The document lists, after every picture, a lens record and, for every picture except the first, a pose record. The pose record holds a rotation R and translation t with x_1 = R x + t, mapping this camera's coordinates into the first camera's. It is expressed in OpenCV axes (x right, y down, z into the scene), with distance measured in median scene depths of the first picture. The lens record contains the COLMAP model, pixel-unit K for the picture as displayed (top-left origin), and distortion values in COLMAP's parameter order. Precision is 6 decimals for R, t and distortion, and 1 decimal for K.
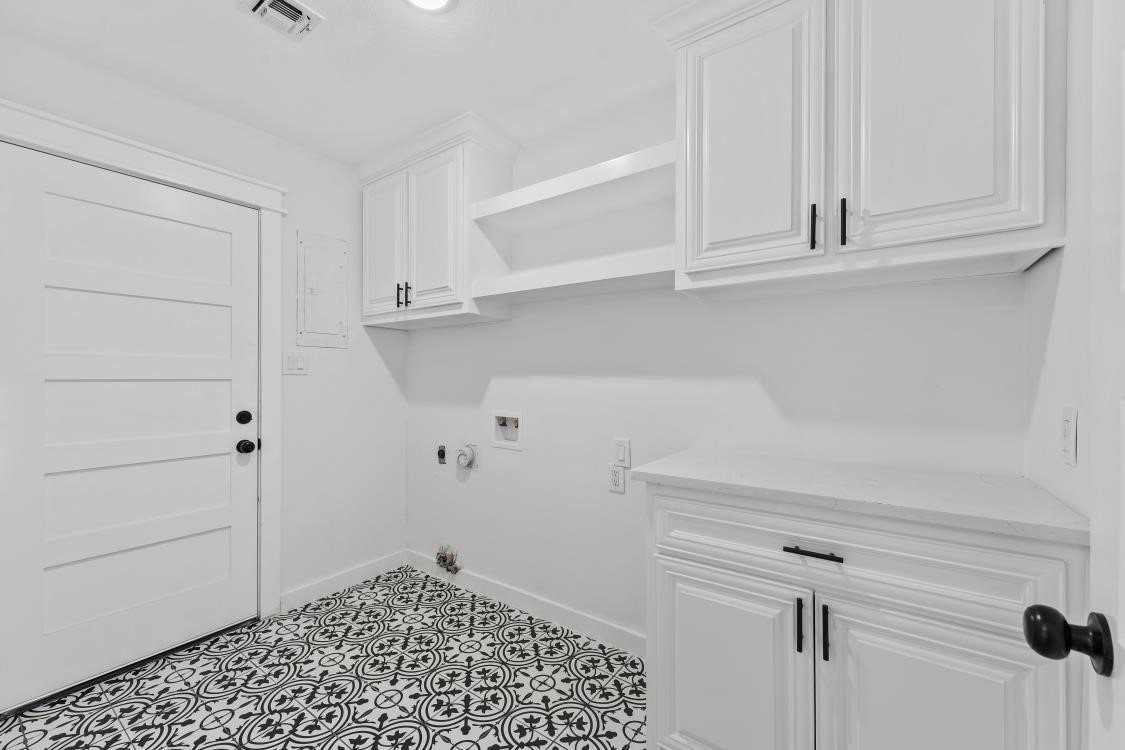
lens RADIAL K [[454.0, 0, 566.9], [0, 454.0, 377.1], [0, 0, 1]] dist [0.009214, -0.000075]
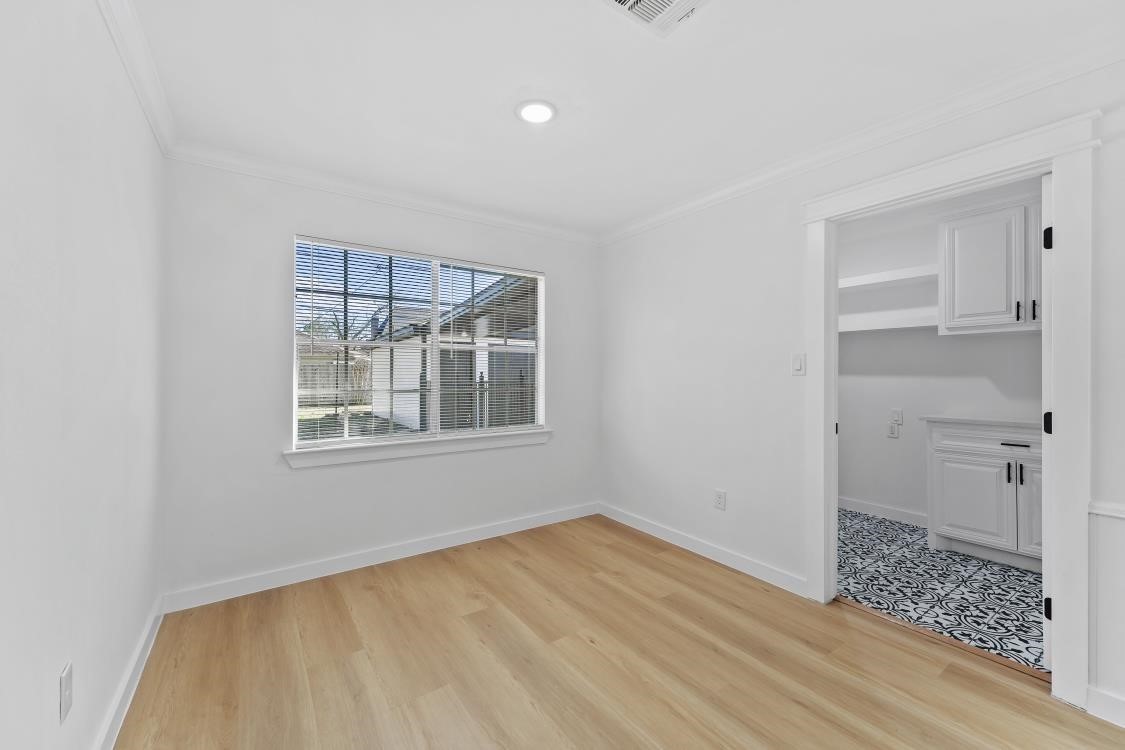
lens RADIAL K [[454.0, 0, 567.7], [0, 454.0, 371.1], [0, 0, 1]] dist [0.009214, -0.000075]
pose [[0.941129, 0.000334, -0.338047, -0.805612], [-0.004070, 0.999938, -0.010342, 0.006983], [0.338023, 0.011109, 0.941072, -1.915139]]
